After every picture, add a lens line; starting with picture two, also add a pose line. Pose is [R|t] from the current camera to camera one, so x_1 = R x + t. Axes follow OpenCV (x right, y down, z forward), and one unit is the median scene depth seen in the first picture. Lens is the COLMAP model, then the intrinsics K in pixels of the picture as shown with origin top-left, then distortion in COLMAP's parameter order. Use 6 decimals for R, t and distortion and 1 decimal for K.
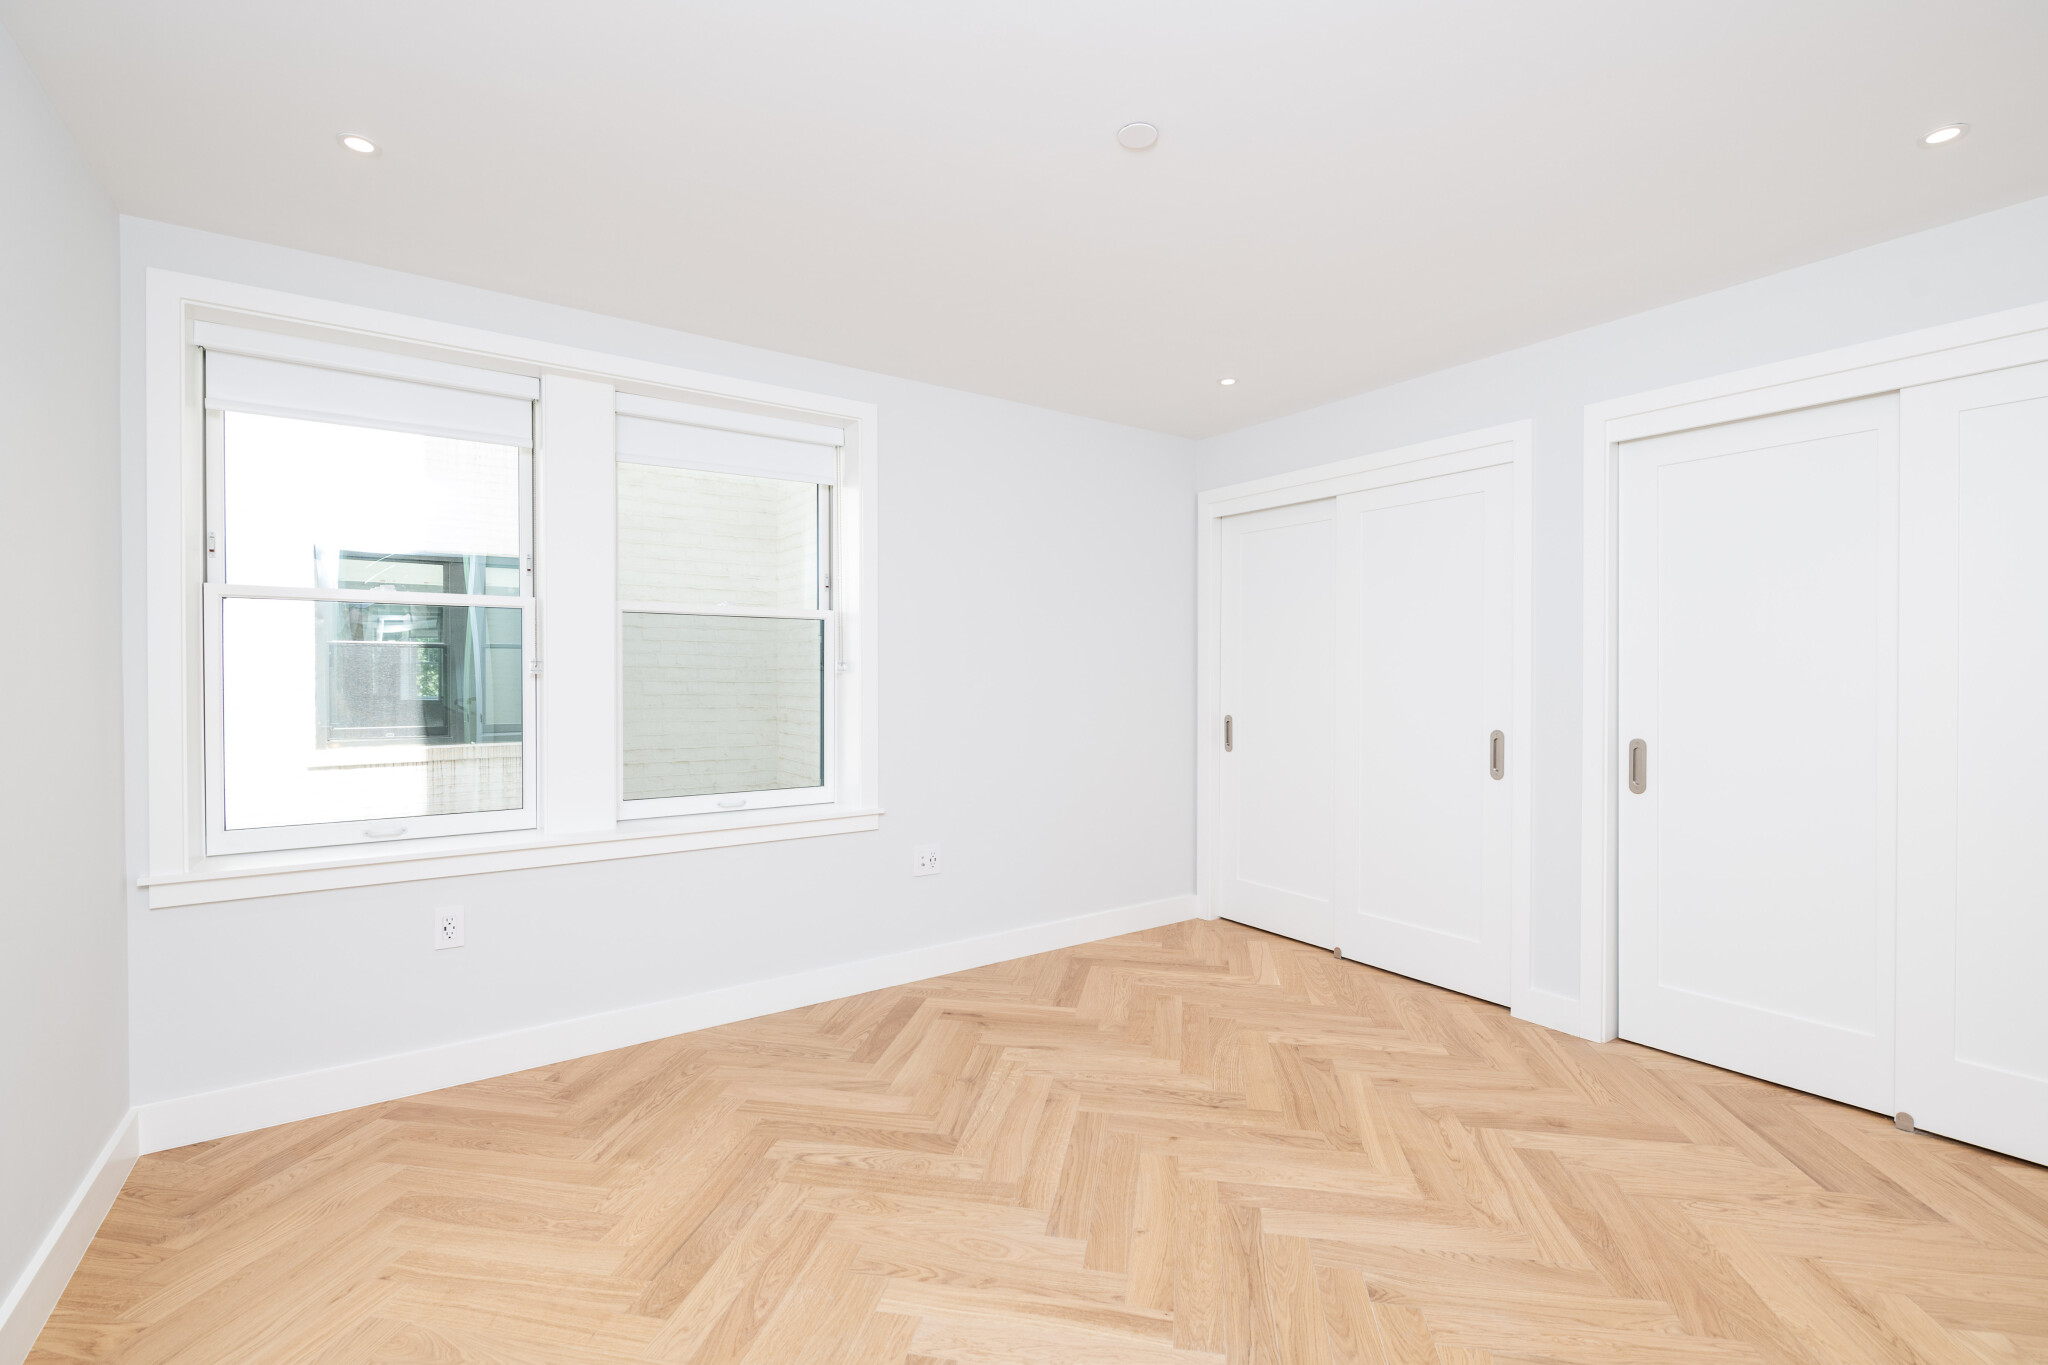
lens RADIAL K [[902.0, 0, 1023.3], [0, 902.0, 680.5], [0, 0, 1]] dist [-0.000956, -0.000179]
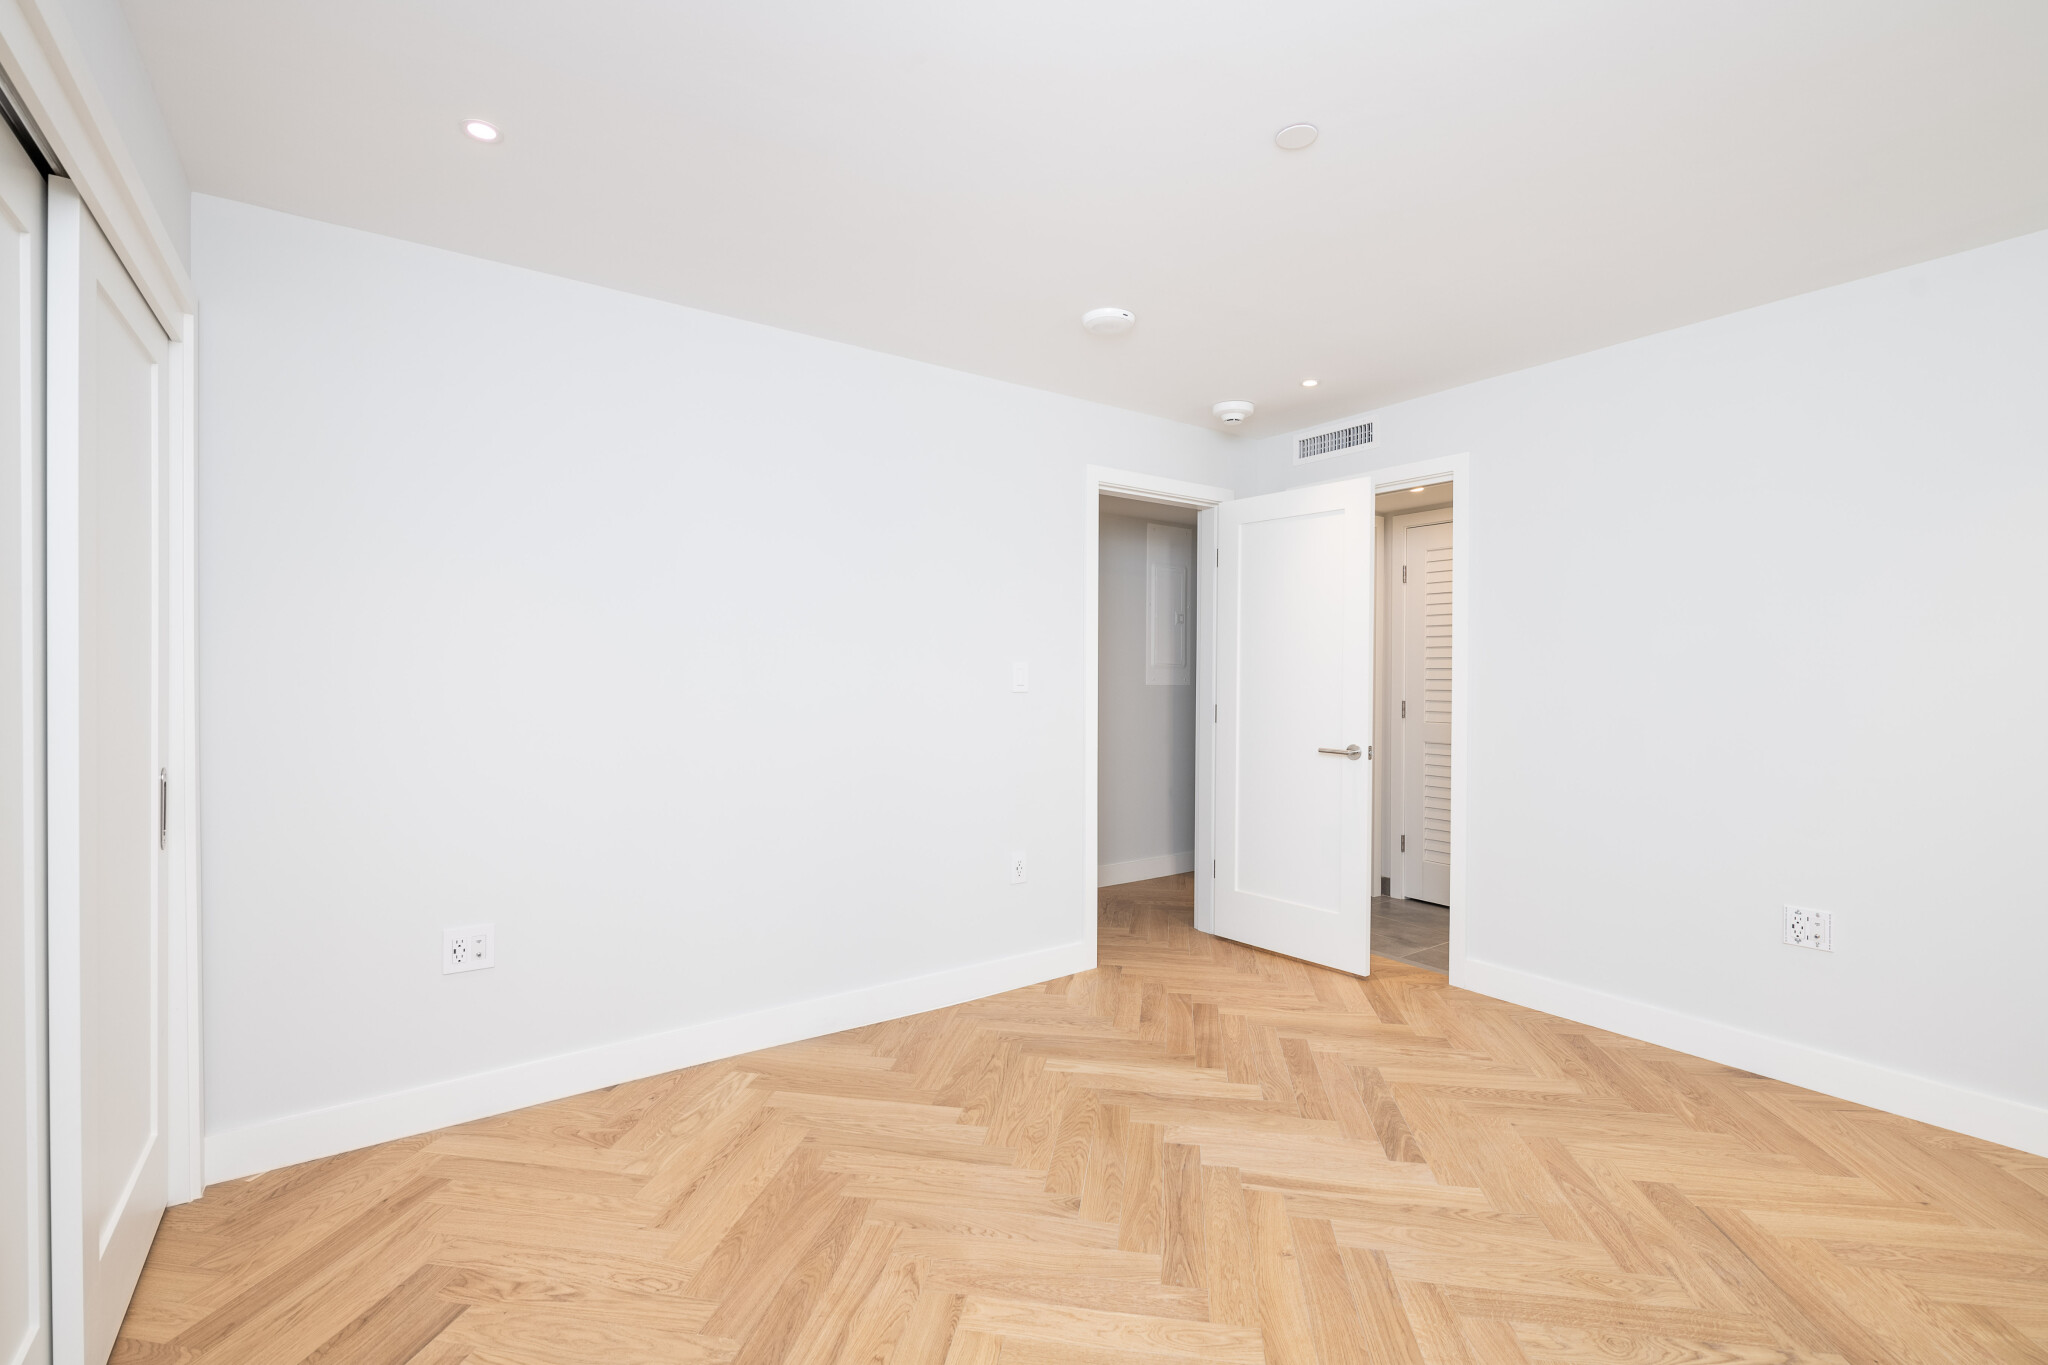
lens RADIAL K [[902.0, 0, 1025.0], [0, 902.0, 679.9], [0, 0, 1]] dist [-0.000956, -0.000179]
pose [[-0.999804, -0.004229, -0.019350, 0.447132], [-0.004436, 0.999933, 0.010682, -0.016037], [0.019303, 0.010766, -0.999756, 2.017790]]
